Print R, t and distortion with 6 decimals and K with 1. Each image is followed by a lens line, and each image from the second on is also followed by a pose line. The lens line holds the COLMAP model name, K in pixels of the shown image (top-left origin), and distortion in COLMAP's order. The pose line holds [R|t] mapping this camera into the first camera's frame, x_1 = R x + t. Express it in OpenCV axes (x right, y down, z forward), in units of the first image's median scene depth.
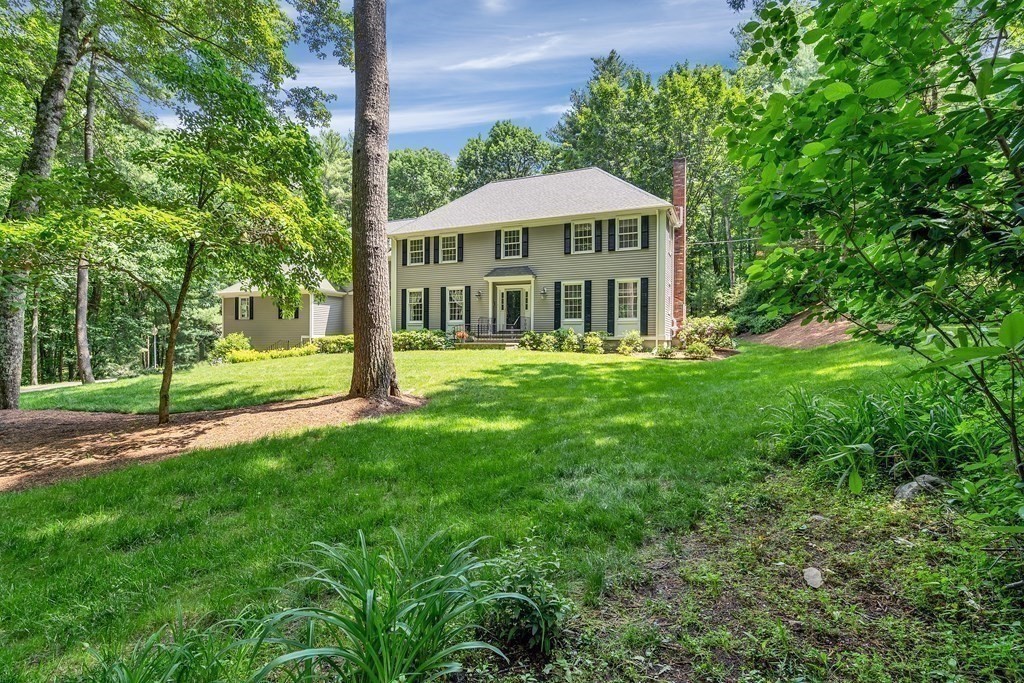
lens RADIAL K [[479.6, 0, 510.5], [0, 479.6, 340.8], [0, 0, 1]] dist [-0.000623, 0.001139]
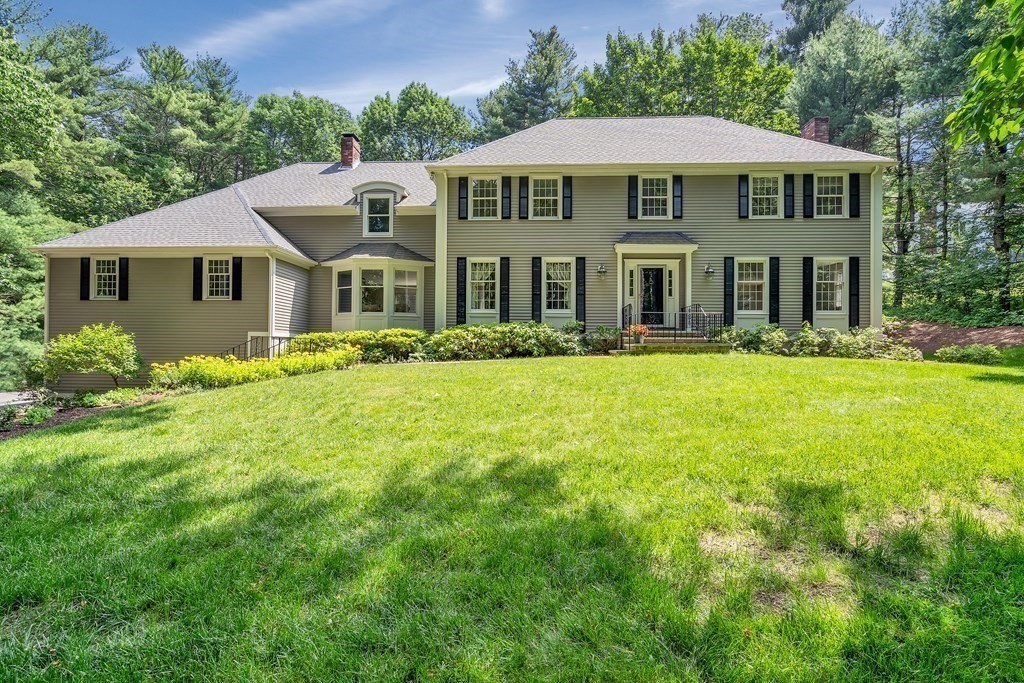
lens RADIAL K [[479.6, 0, 511.4], [0, 479.6, 339.9], [0, 0, 1]] dist [-0.000623, 0.001139]
pose [[0.930719, 0.009620, 0.365609, -0.419549], [-0.001929, 0.999769, -0.021395, 0.011705], [-0.365731, 0.019207, 0.930522, 0.441773]]
